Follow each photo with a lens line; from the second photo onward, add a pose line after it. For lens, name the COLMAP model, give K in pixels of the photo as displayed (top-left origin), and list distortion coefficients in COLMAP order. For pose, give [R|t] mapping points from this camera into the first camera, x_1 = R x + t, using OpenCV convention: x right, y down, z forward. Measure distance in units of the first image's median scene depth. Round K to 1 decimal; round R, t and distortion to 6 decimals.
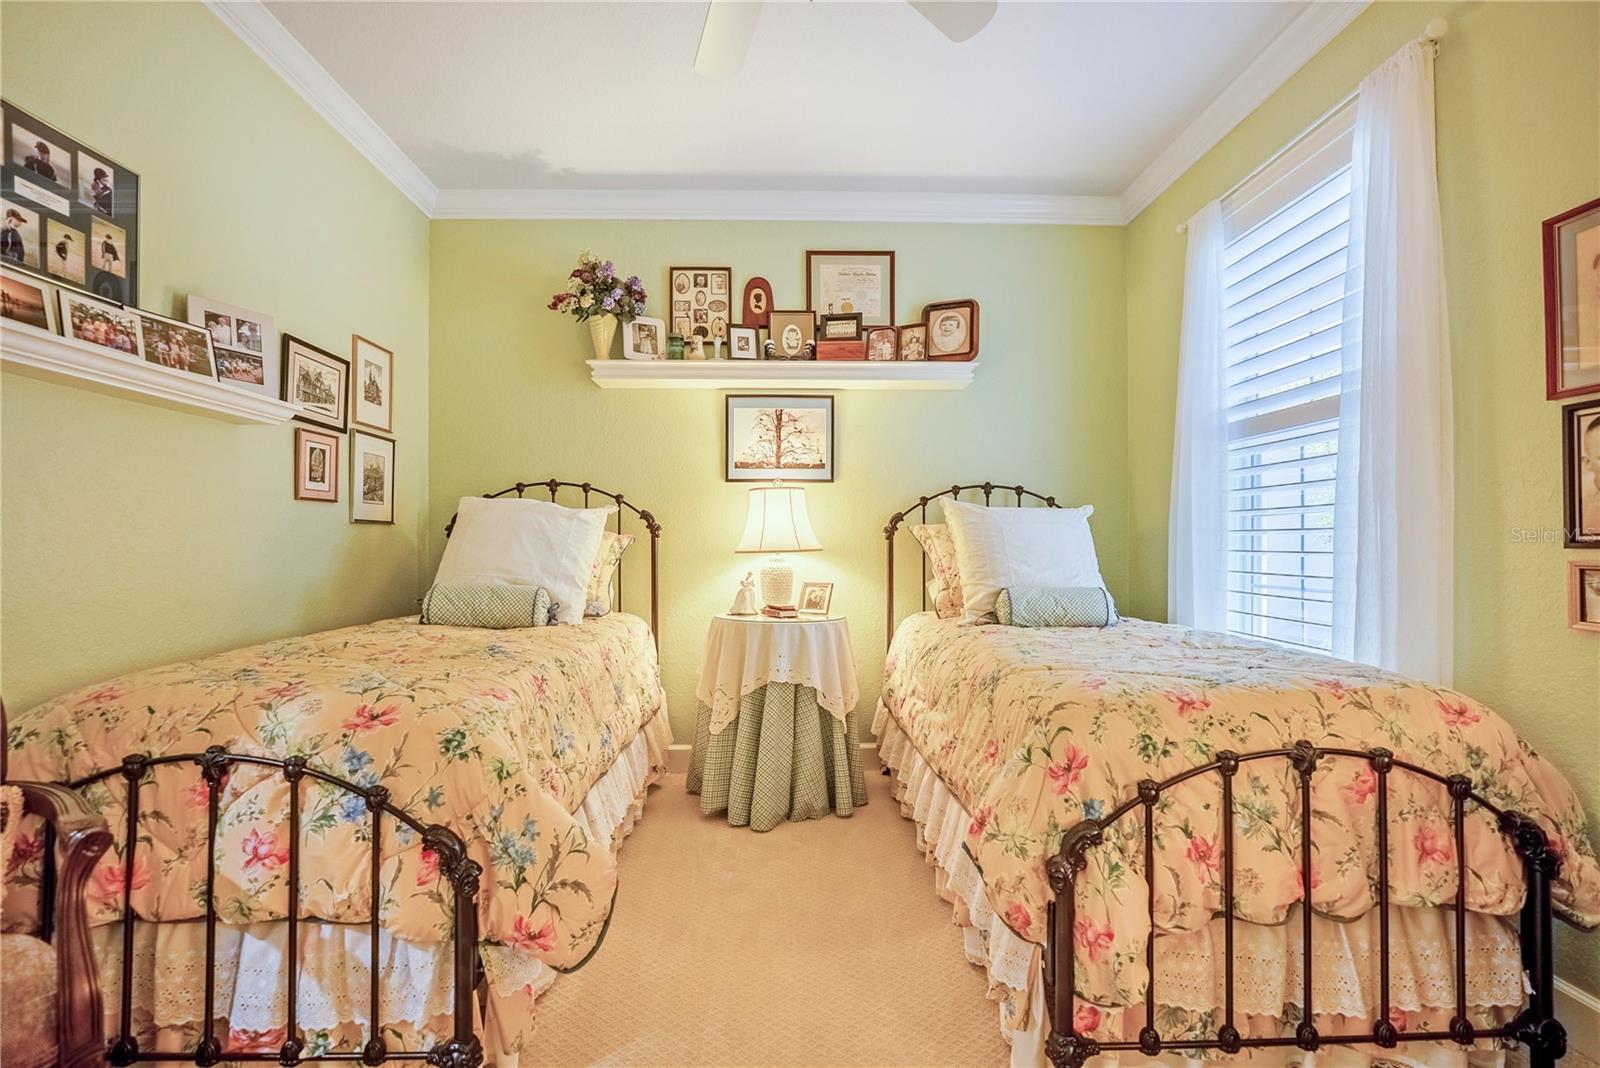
lens RADIAL K [[673.5, 0, 792.7], [0, 673.5, 540.5], [0, 0, 1]] dist [-0.027571, 0.003513]
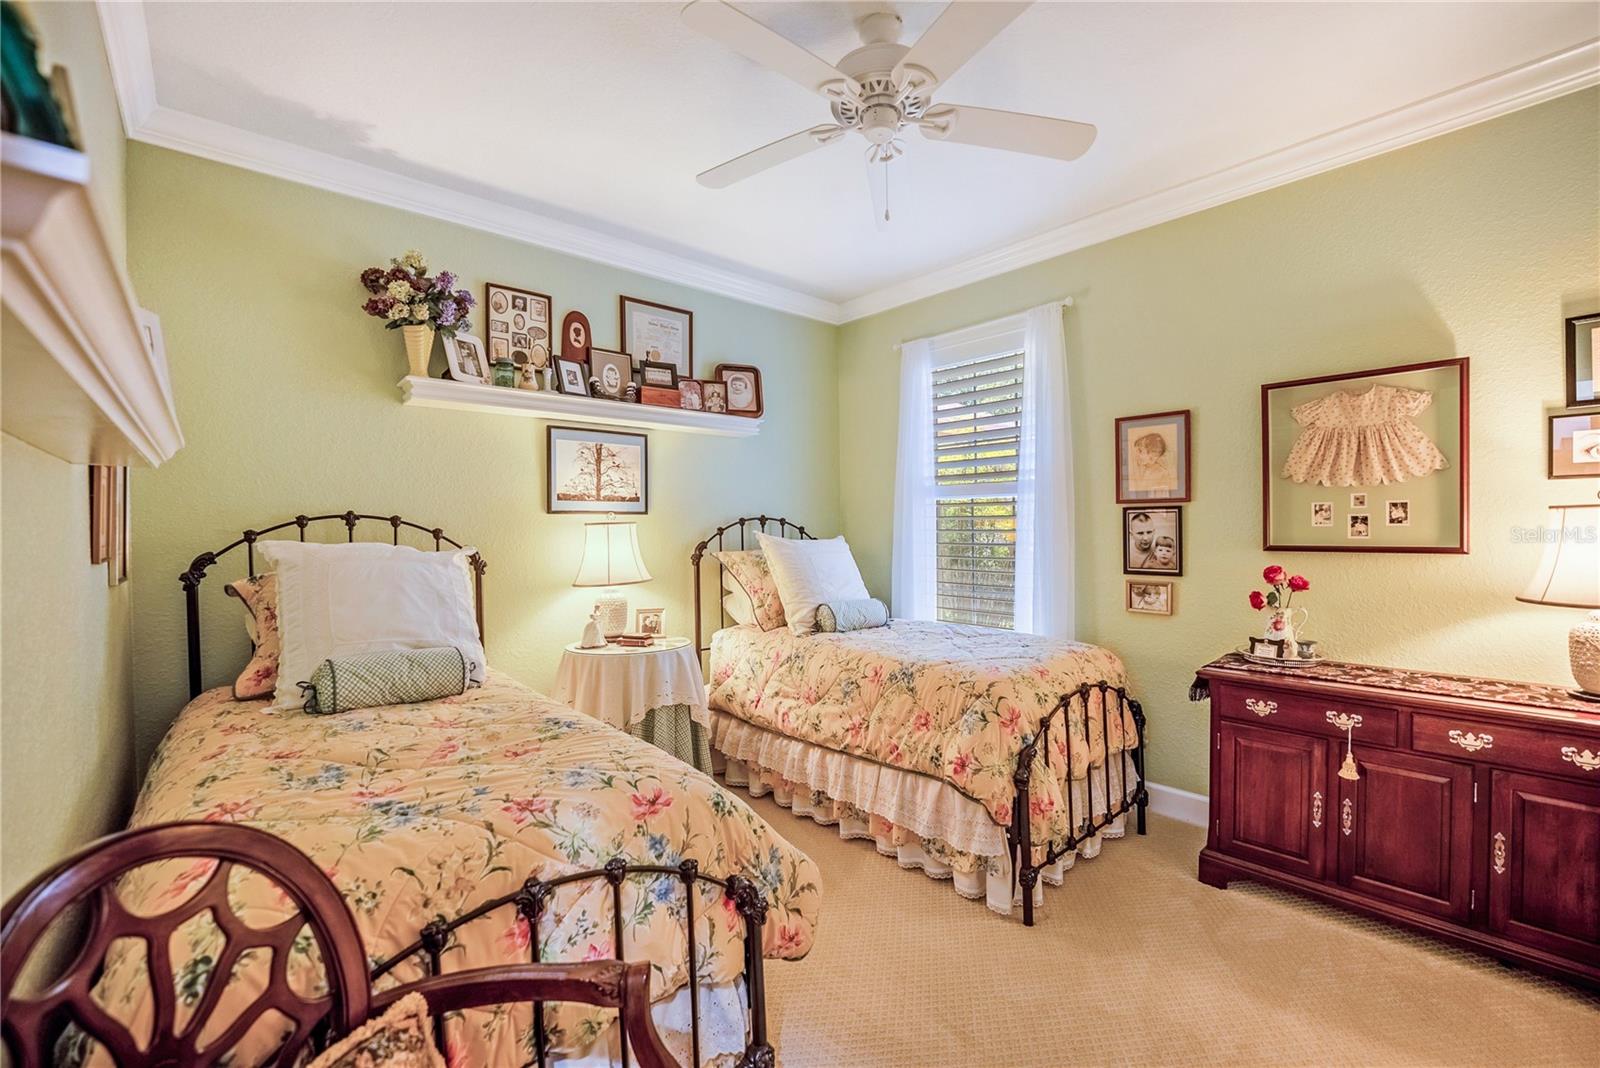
lens RADIAL K [[673.5, 0, 798.1], [0, 673.5, 524.1], [0, 0, 1]] dist [-0.027571, 0.003513]
pose [[0.755369, -0.007362, 0.655258, -0.484384], [0.006204, 0.999972, 0.004083, -0.076333], [-0.655270, 0.000981, 0.755394, 0.017274]]
